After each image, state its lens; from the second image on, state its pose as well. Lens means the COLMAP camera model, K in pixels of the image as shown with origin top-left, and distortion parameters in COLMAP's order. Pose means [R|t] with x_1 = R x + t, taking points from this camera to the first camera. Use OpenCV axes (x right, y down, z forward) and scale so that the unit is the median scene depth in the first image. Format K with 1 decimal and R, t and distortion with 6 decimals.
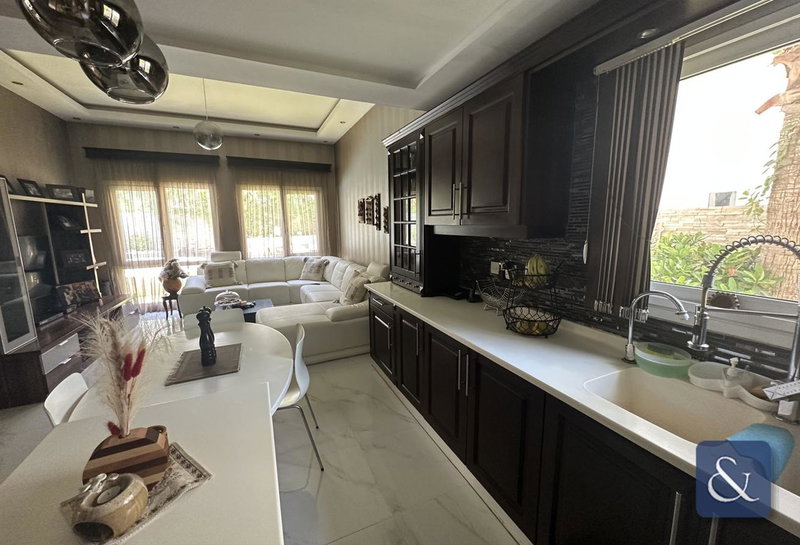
lens RADIAL K [[319.7, 0, 400.9], [0, 319.7, 272.5], [0, 0, 1]] dist [-0.002223, 0.001201]
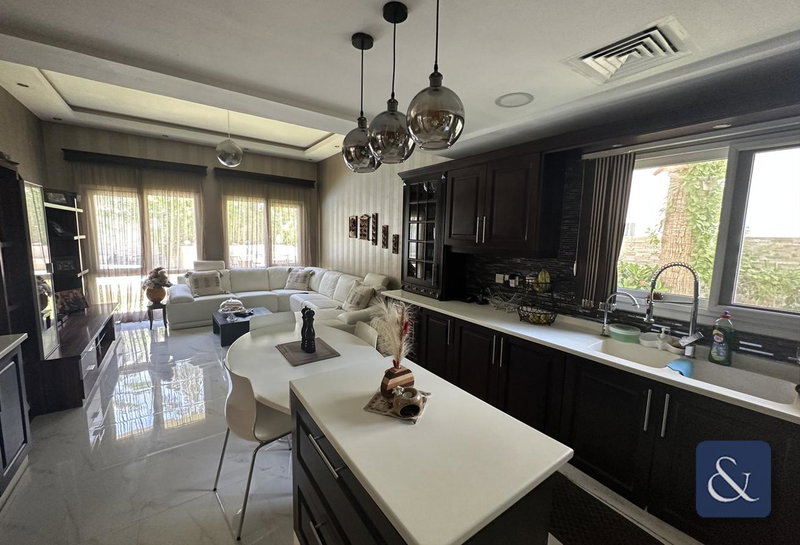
lens RADIAL K [[319.7, 0, 401.3], [0, 319.7, 273.2], [0, 0, 1]] dist [-0.002223, 0.001201]
pose [[0.980892, 0.012633, 0.194142, -0.201506], [-0.005968, 0.999374, -0.034878, 0.006663], [-0.194461, 0.033053, 0.980353, -0.131206]]
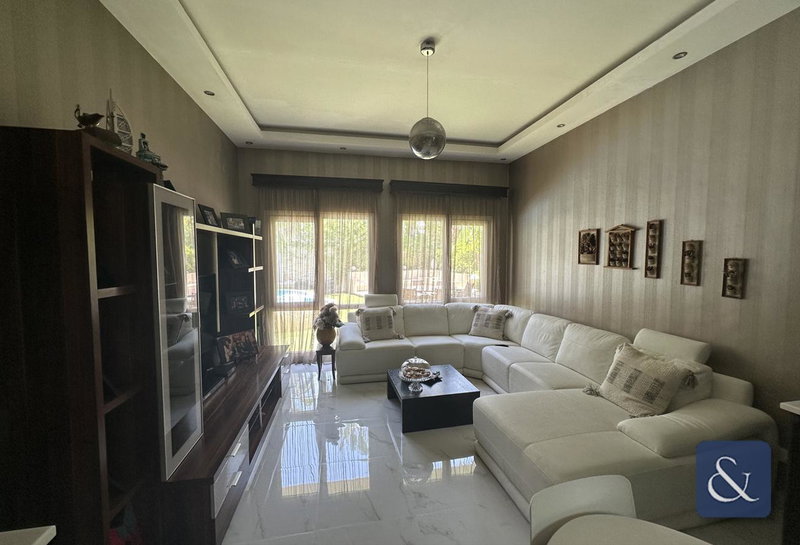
lens RADIAL K [[319.7, 0, 400.8], [0, 319.7, 274.3], [0, 0, 1]] dist [-0.002223, 0.001201]
pose [[0.970848, 0.027184, -0.238149, -0.409763], [-0.050395, 0.994490, -0.091921, -0.058695], [0.234338, 0.101243, 0.966869, 0.292374]]
